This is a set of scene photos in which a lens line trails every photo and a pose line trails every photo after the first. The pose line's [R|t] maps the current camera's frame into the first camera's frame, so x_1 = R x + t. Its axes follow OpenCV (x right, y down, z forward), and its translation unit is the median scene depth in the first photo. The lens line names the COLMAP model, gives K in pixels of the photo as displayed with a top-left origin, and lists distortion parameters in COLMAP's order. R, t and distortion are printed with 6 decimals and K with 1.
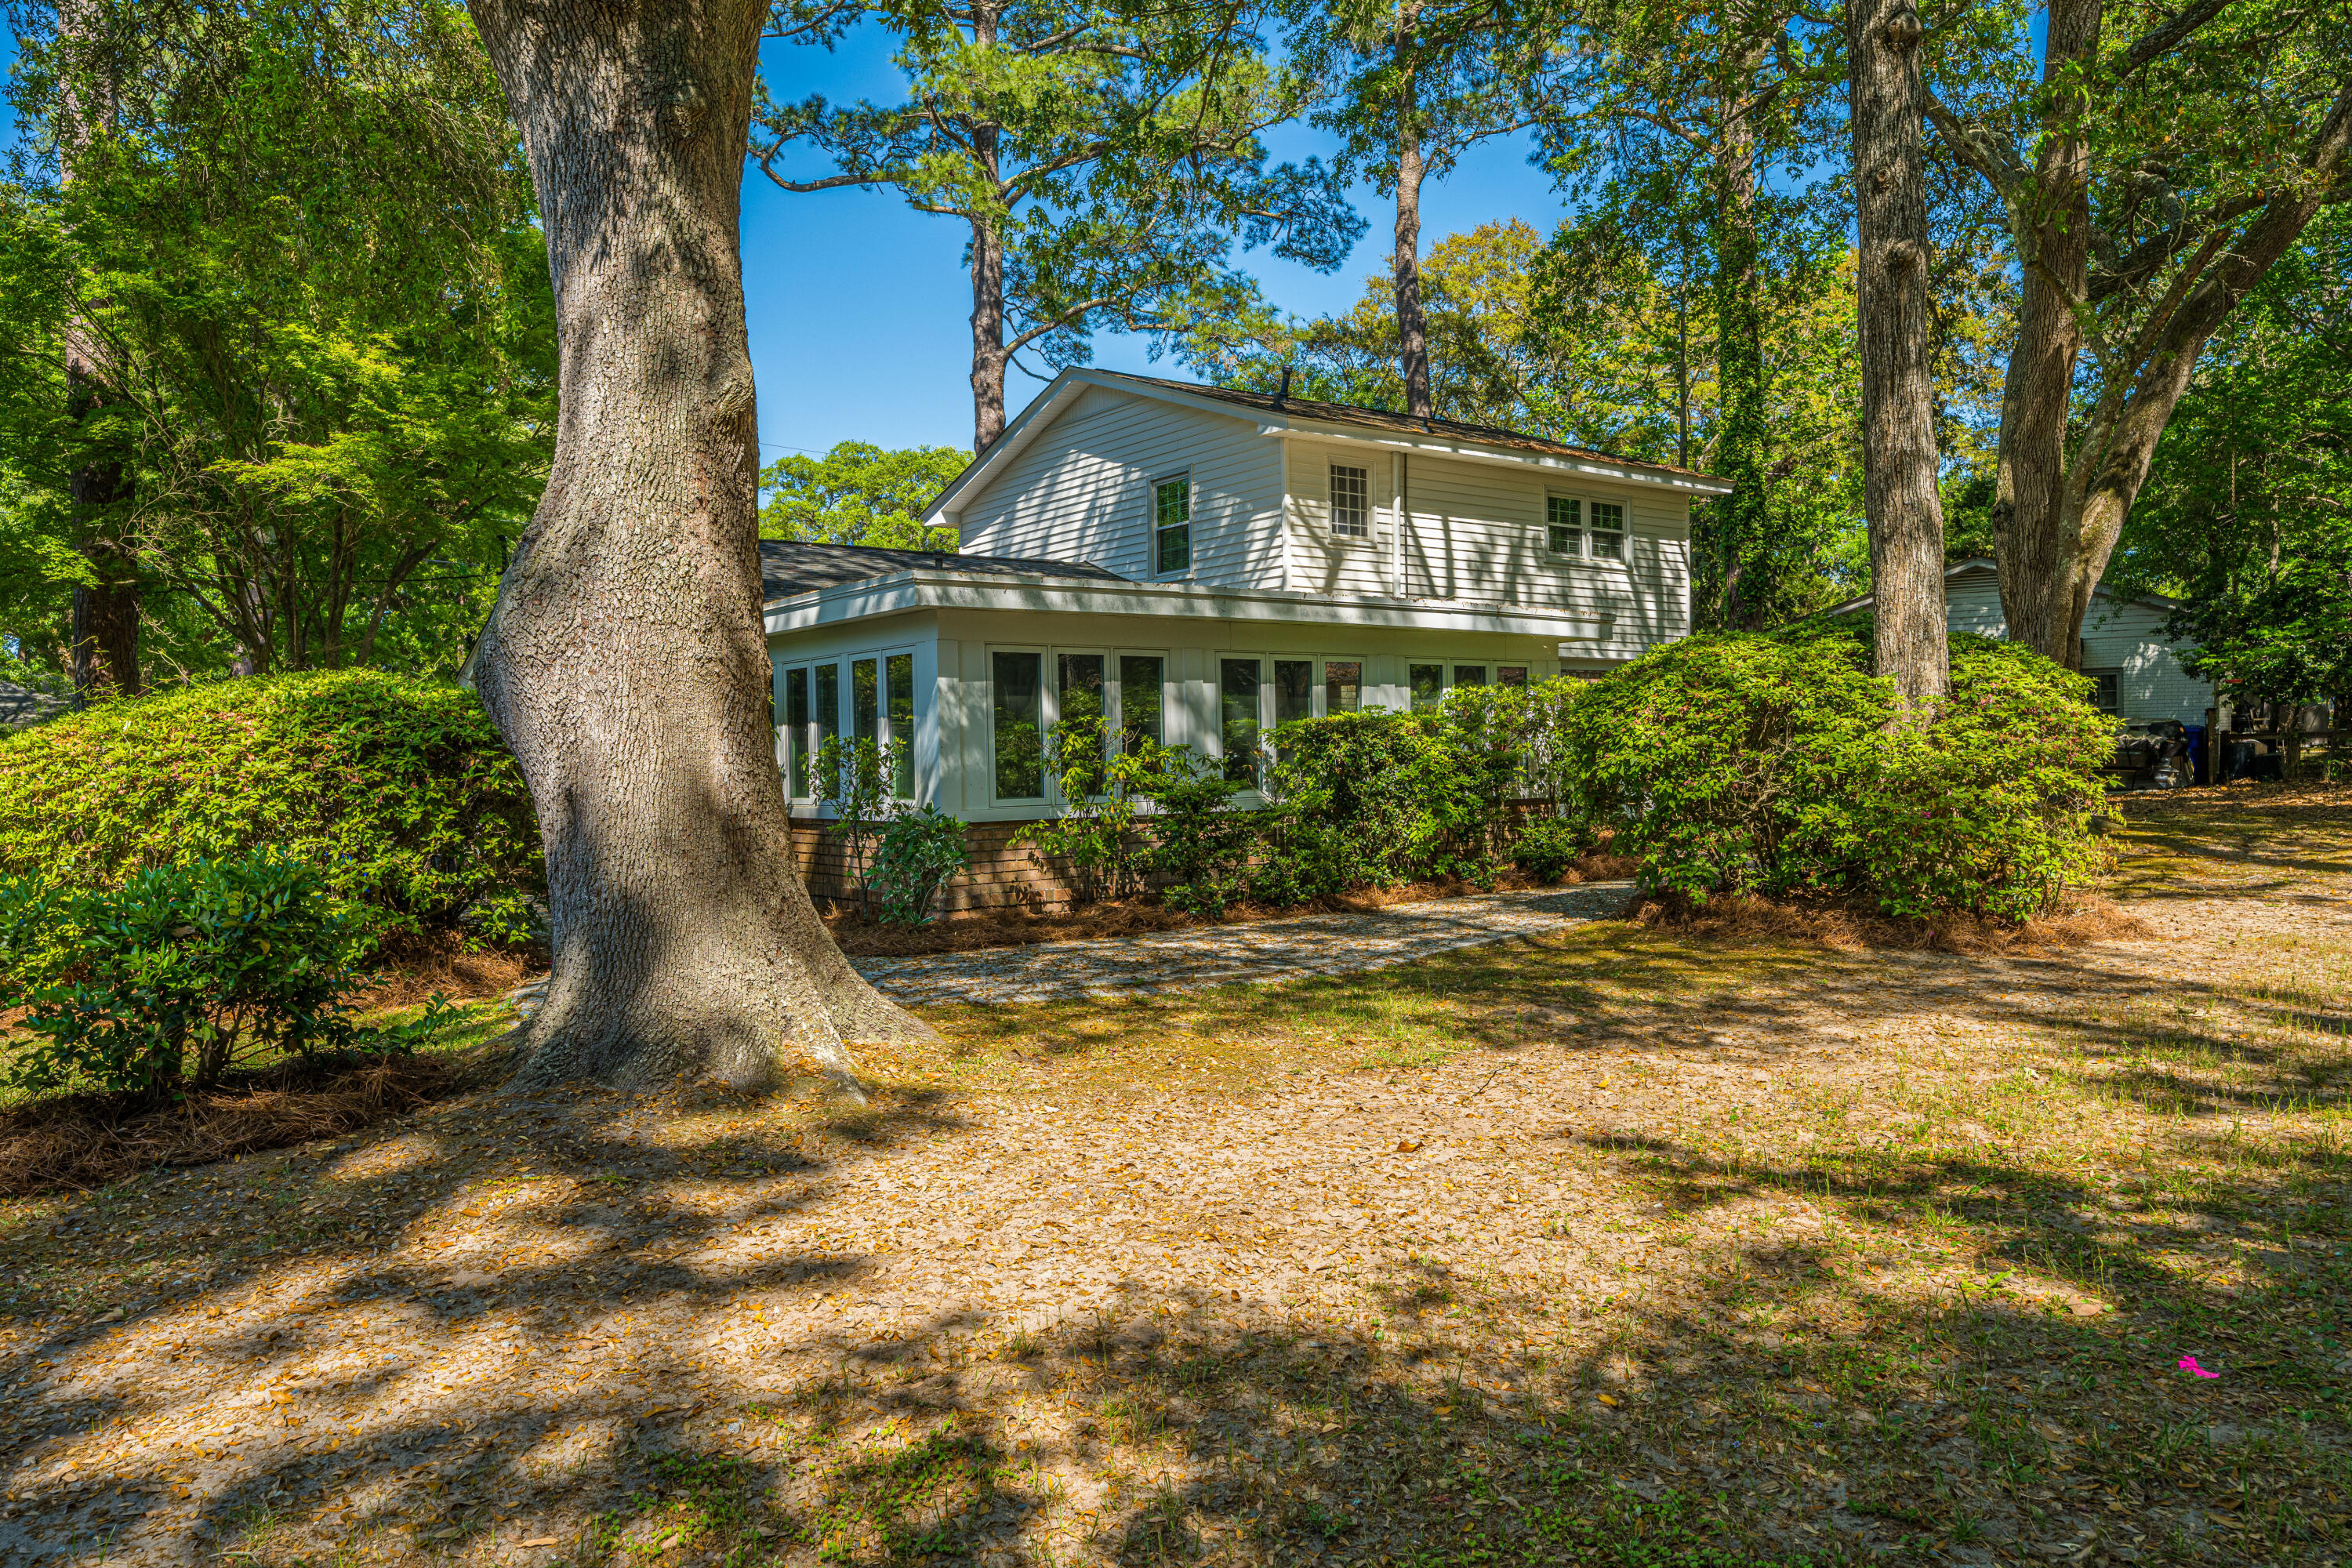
lens RADIAL K [[1586.0, 0, 1173.5], [0, 1586.0, 775.4], [0, 0, 1]] dist [-0.000886, 0.000819]
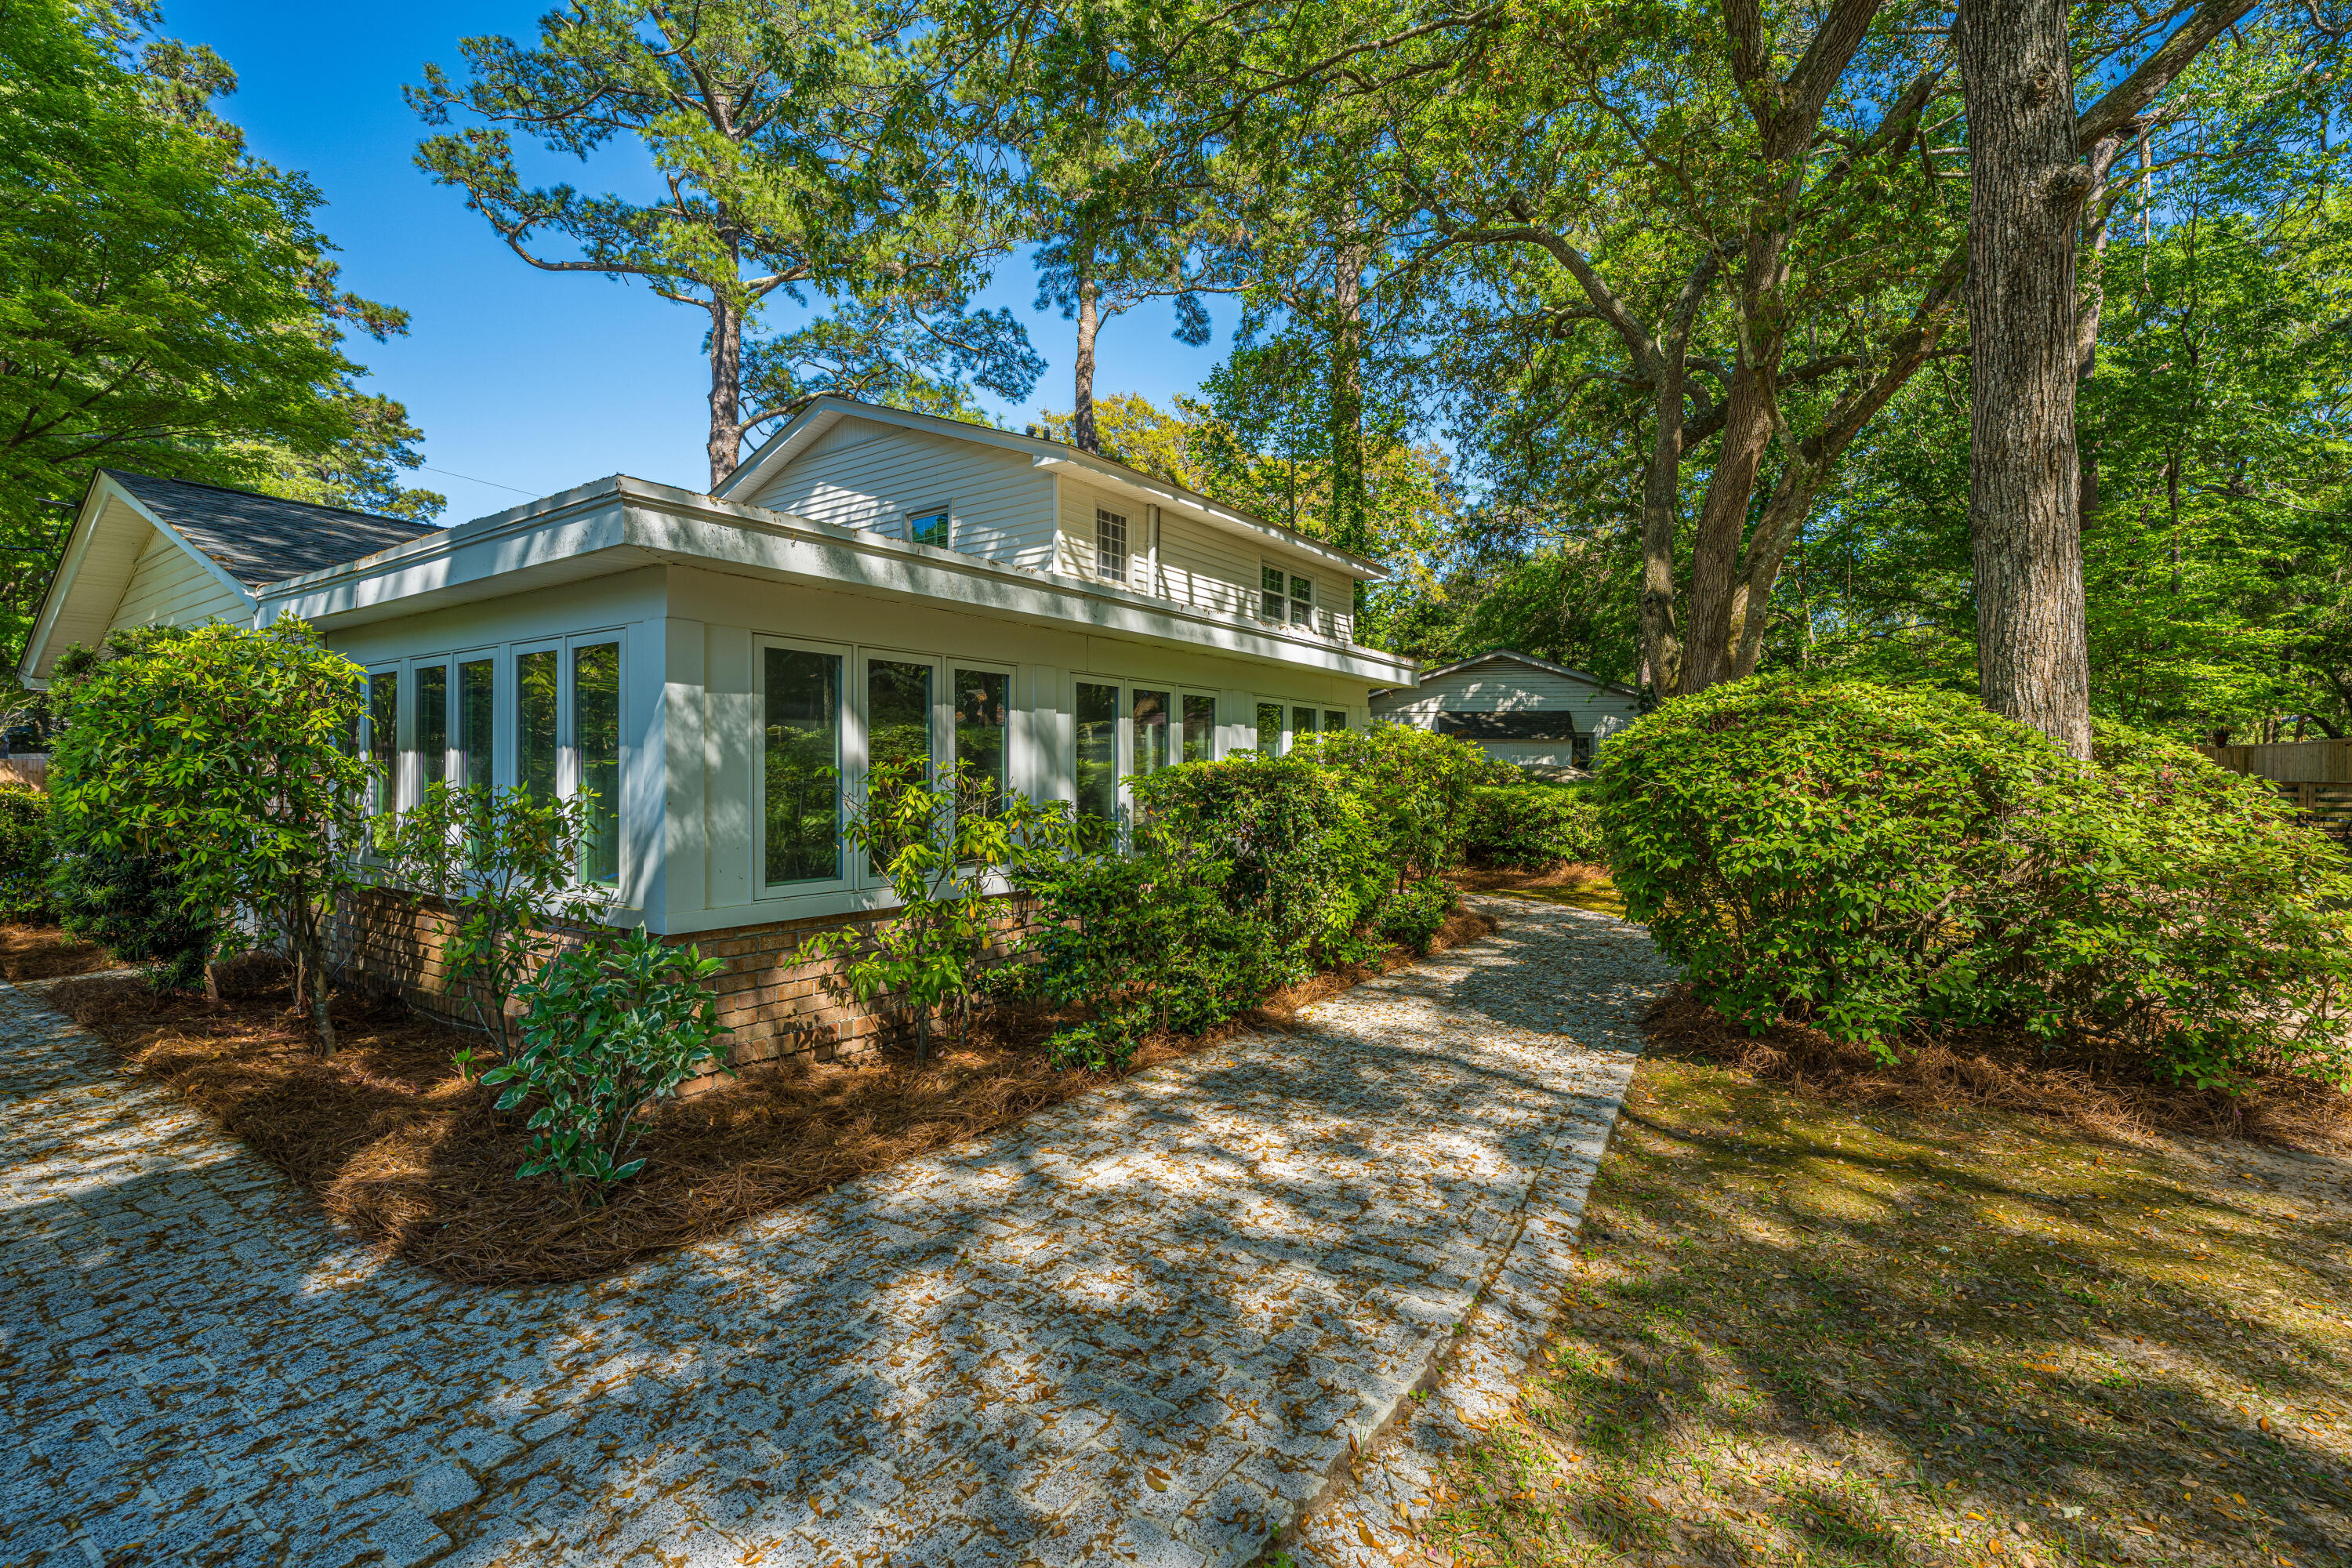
lens RADIAL K [[1036.7, 0, 1169.2], [0, 1036.7, 775.3], [0, 0, 1]] dist [-0.004323, -0.000847]
pose [[0.954237, 0.022137, 0.298230, -0.074363], [-0.018838, 0.999725, -0.013933, -0.022806], [-0.298456, 0.007678, 0.954392, 0.509141]]
